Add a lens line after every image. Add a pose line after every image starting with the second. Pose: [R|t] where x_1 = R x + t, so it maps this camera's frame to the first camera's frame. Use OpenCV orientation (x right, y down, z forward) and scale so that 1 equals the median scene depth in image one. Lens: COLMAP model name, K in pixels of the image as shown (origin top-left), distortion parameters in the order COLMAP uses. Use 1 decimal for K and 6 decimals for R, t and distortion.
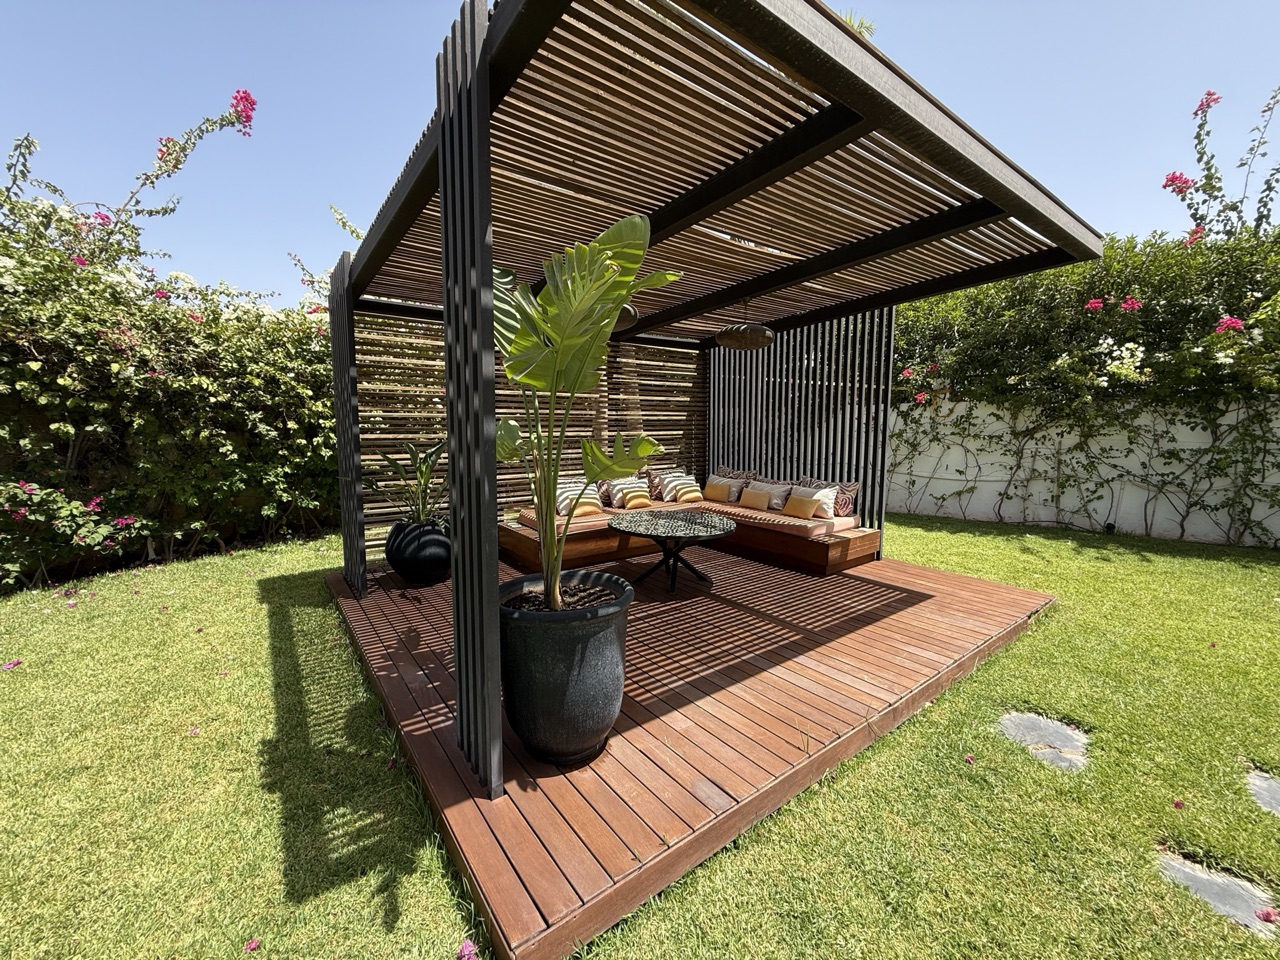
lens RADIAL K [[511.0, 0, 637.7], [0, 511.0, 478.9], [0, 0, 1]] dist [0.001325, 0.000238]
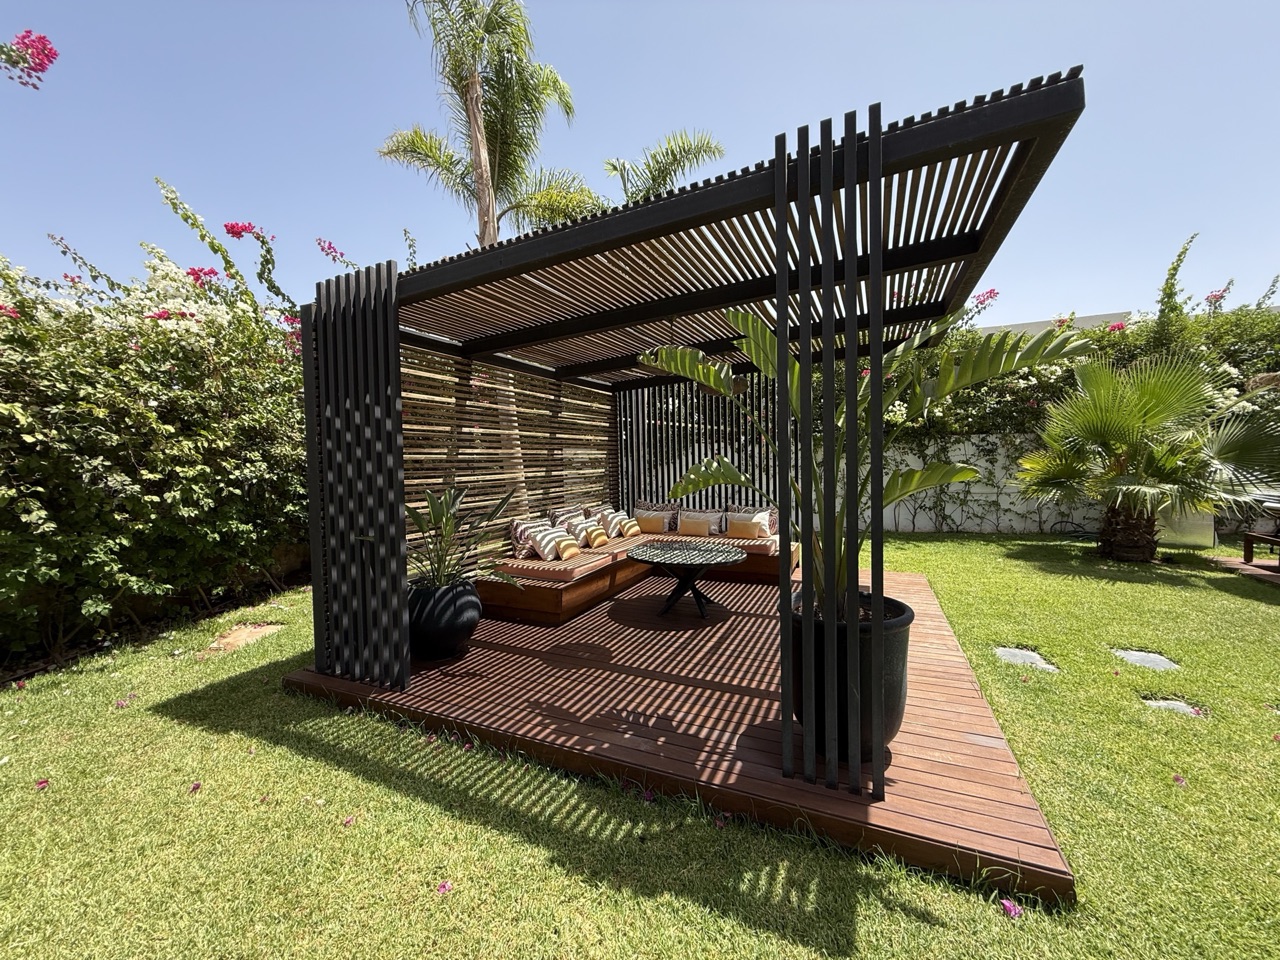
lens RADIAL K [[511.0, 0, 637.7], [0, 511.0, 478.9], [0, 0, 1]] dist [0.001325, 0.000238]
pose [[0.876282, -0.037977, 0.480299, -0.465429], [0.074652, 0.995552, -0.057480, -0.012186], [-0.475980, 0.086224, 0.875219, 0.087985]]
